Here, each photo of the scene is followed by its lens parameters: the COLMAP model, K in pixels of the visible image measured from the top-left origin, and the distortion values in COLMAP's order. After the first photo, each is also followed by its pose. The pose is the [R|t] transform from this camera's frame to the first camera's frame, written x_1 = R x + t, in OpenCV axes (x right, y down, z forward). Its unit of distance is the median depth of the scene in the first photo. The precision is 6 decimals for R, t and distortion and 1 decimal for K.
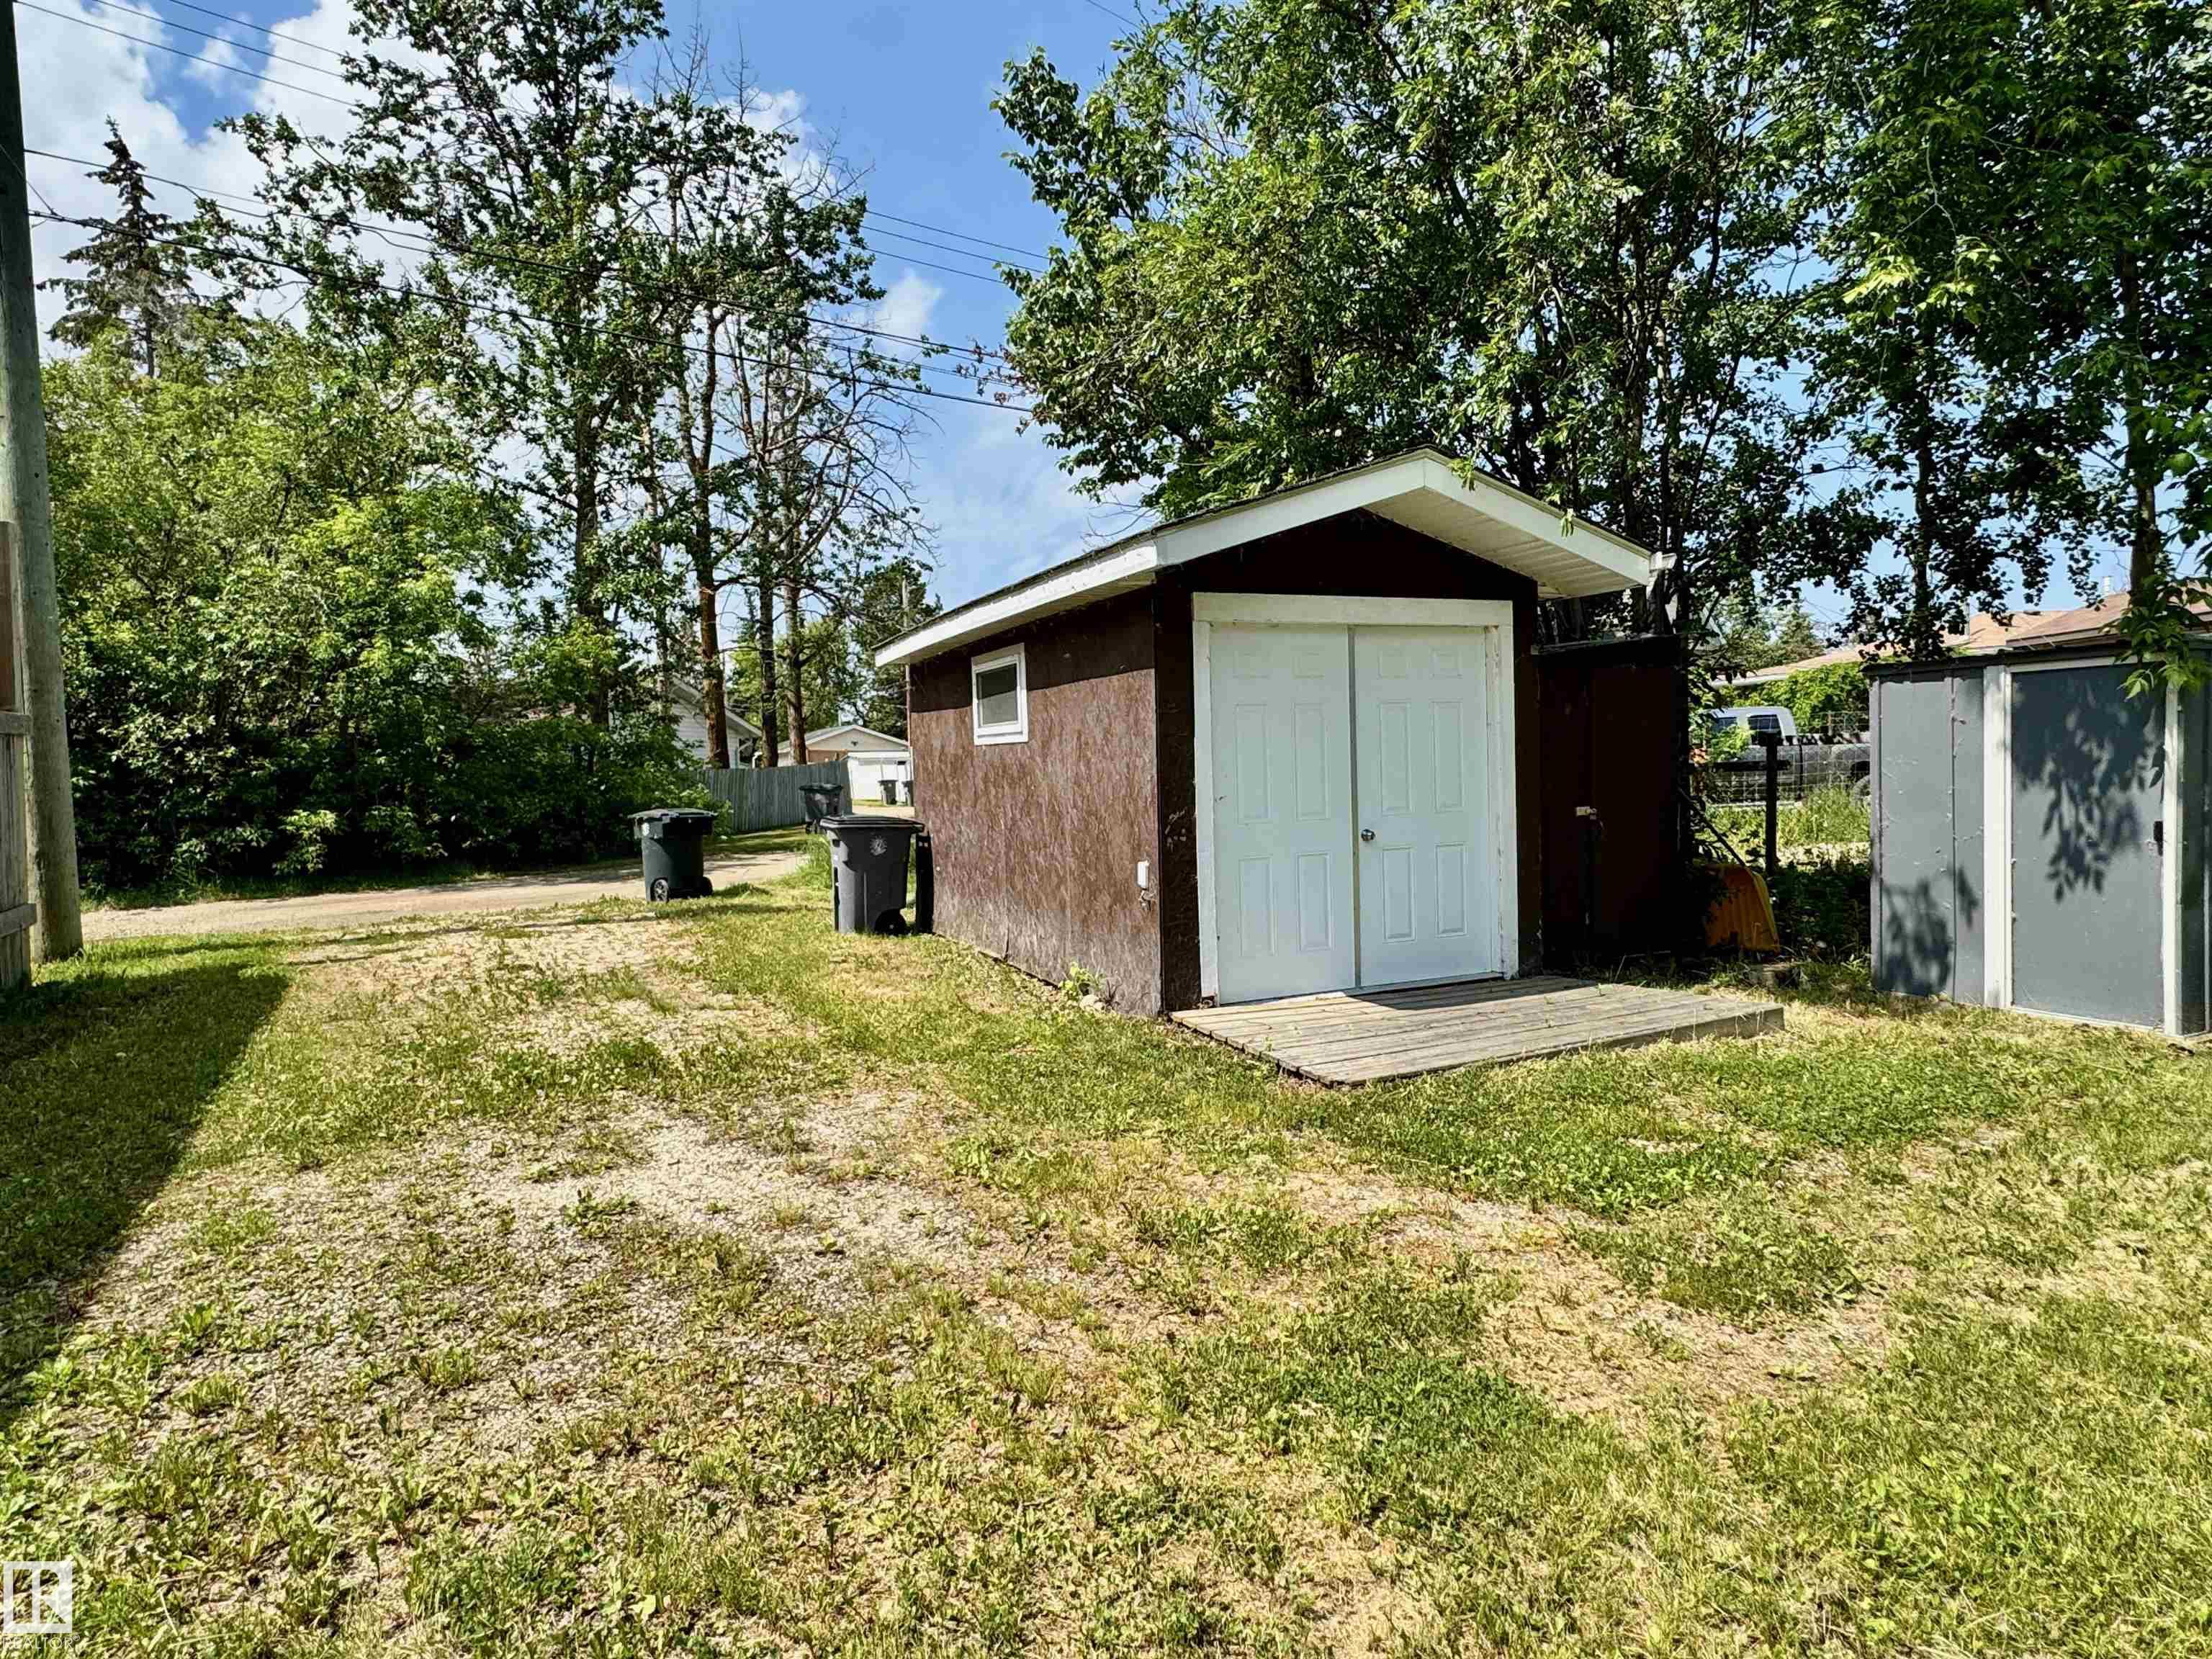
lens RADIAL K [[1203.0, 0, 1101.3], [0, 1203.0, 825.1], [0, 0, 1]] dist [0.006500, -0.000622]
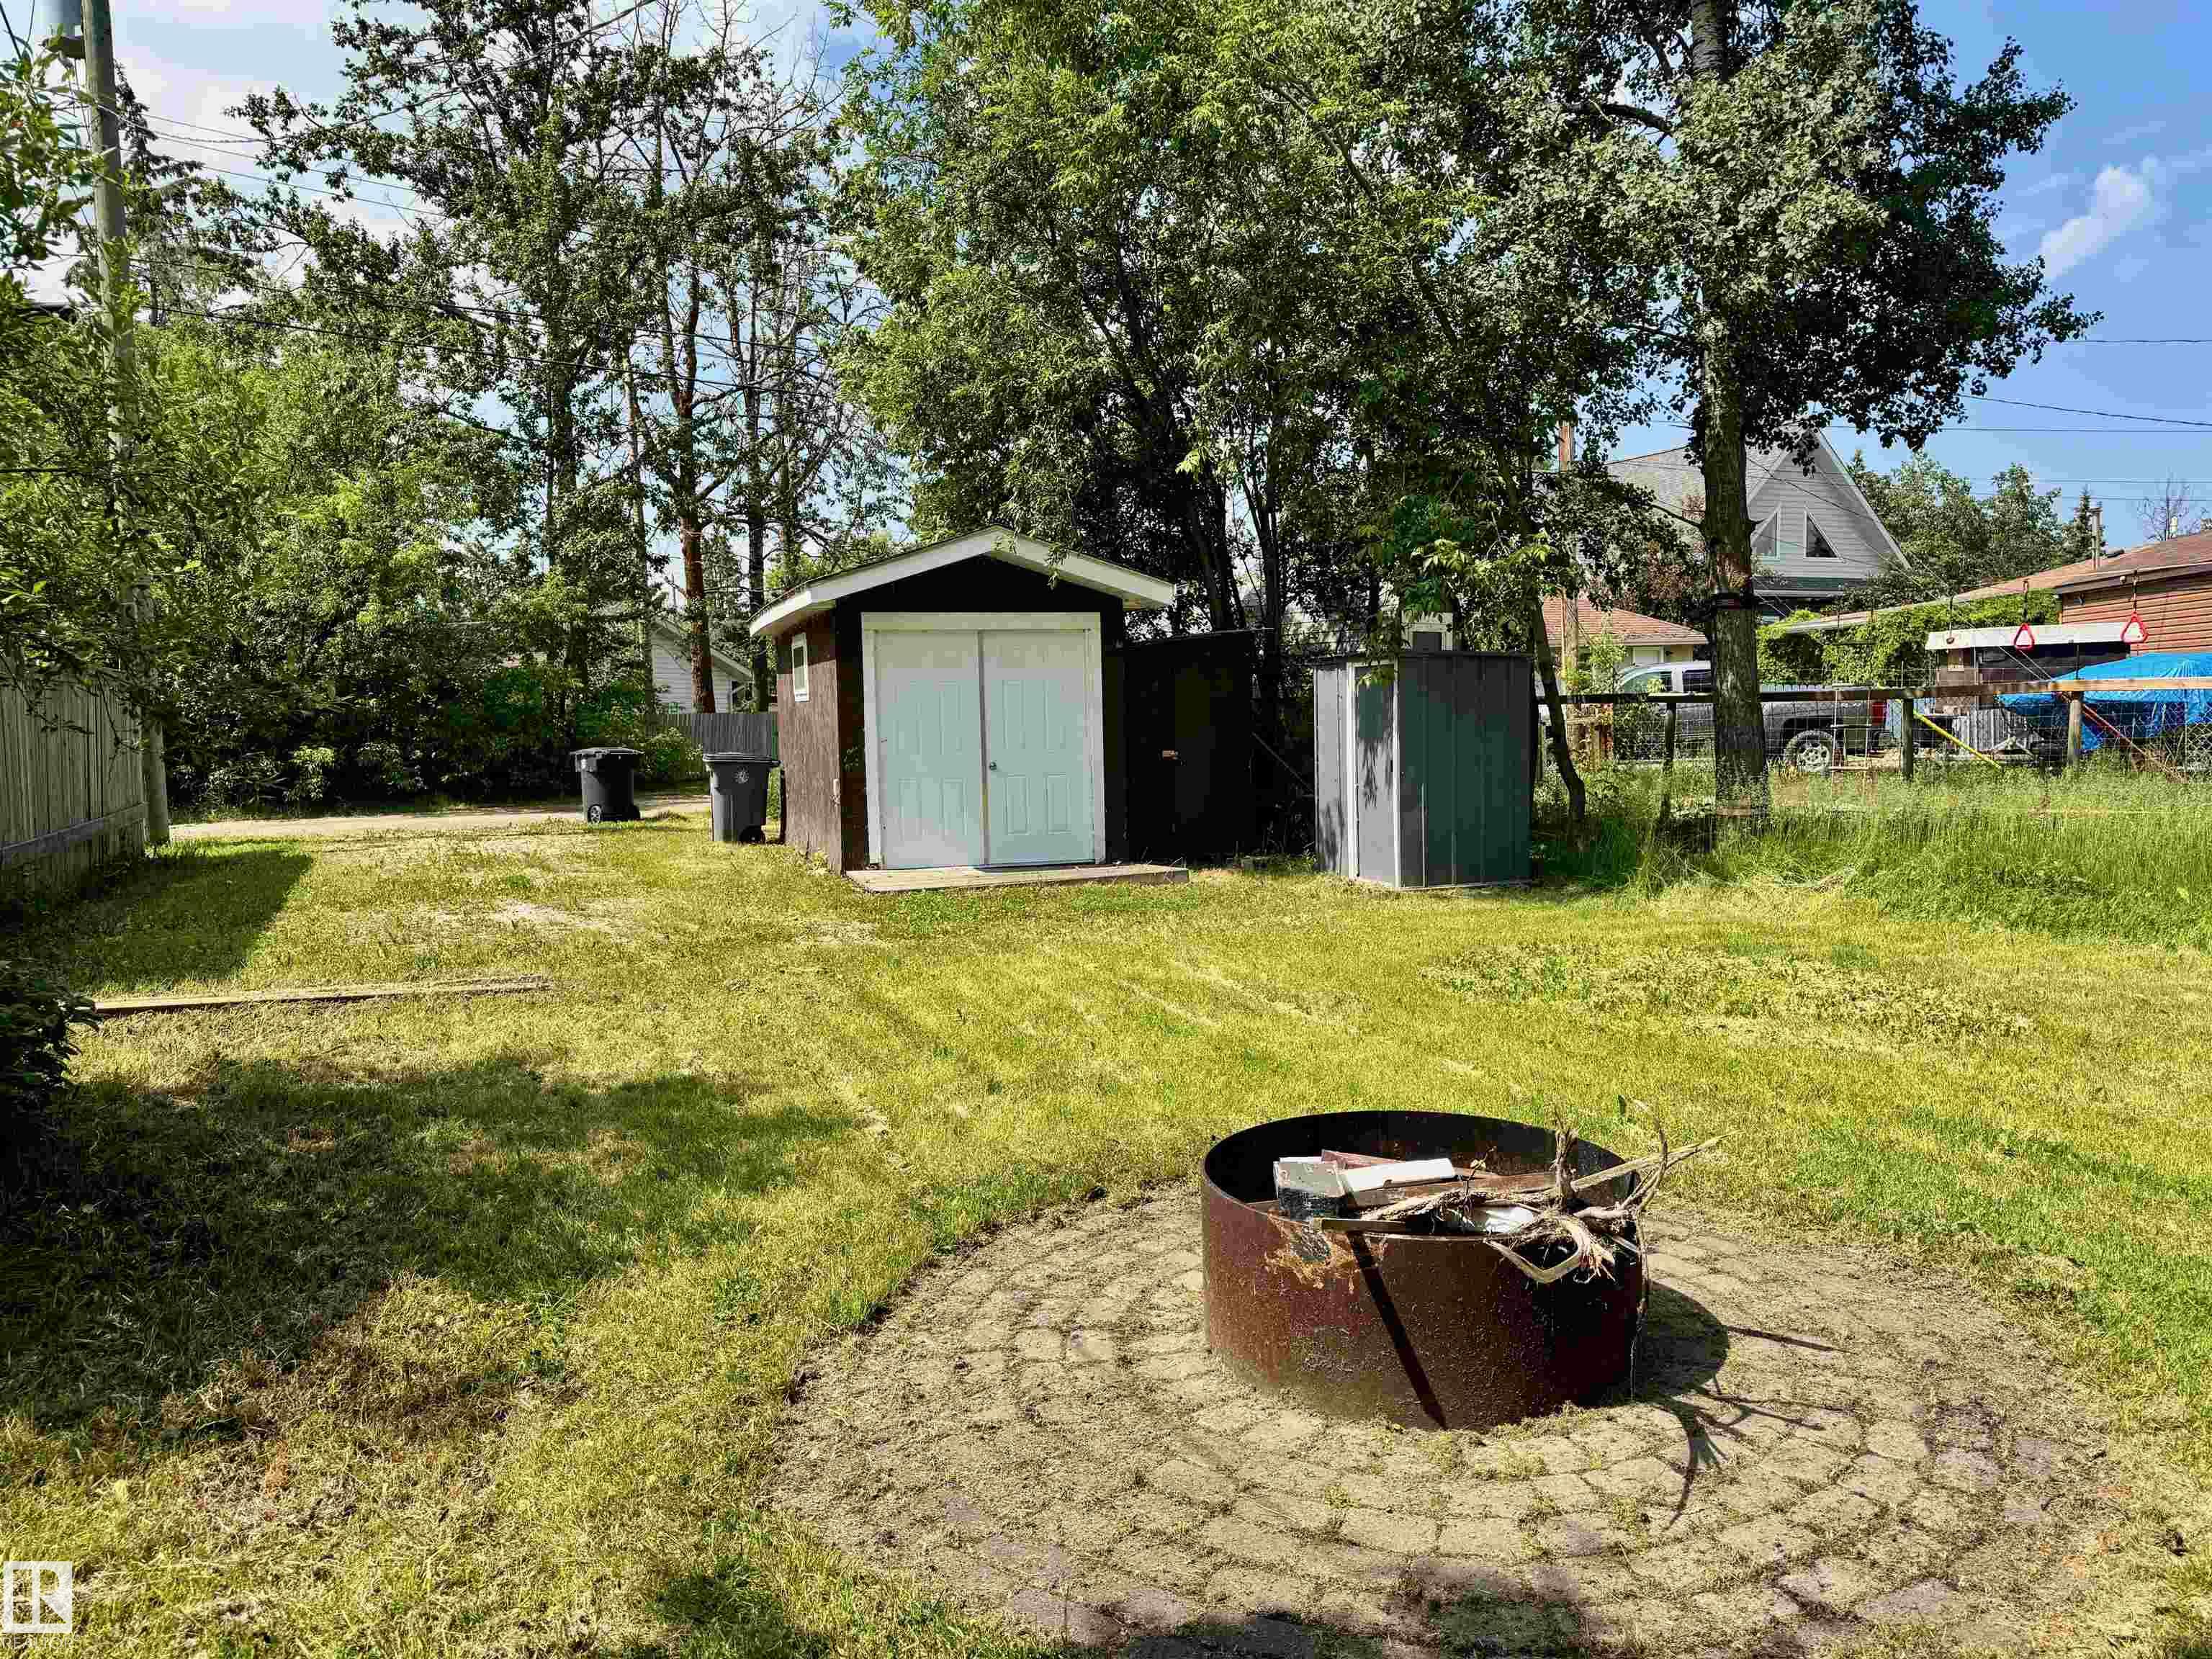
lens RADIAL K [[1621.4, 0, 1106.0], [0, 1621.4, 829.5], [0, 0, 1]] dist [0.111901, -0.113219]
pose [[0.993215, 0.019672, -0.114615, 0.213948], [-0.017005, 0.999562, 0.024202, 0.013080], [0.115041, -0.022089, 0.993115, -0.371131]]
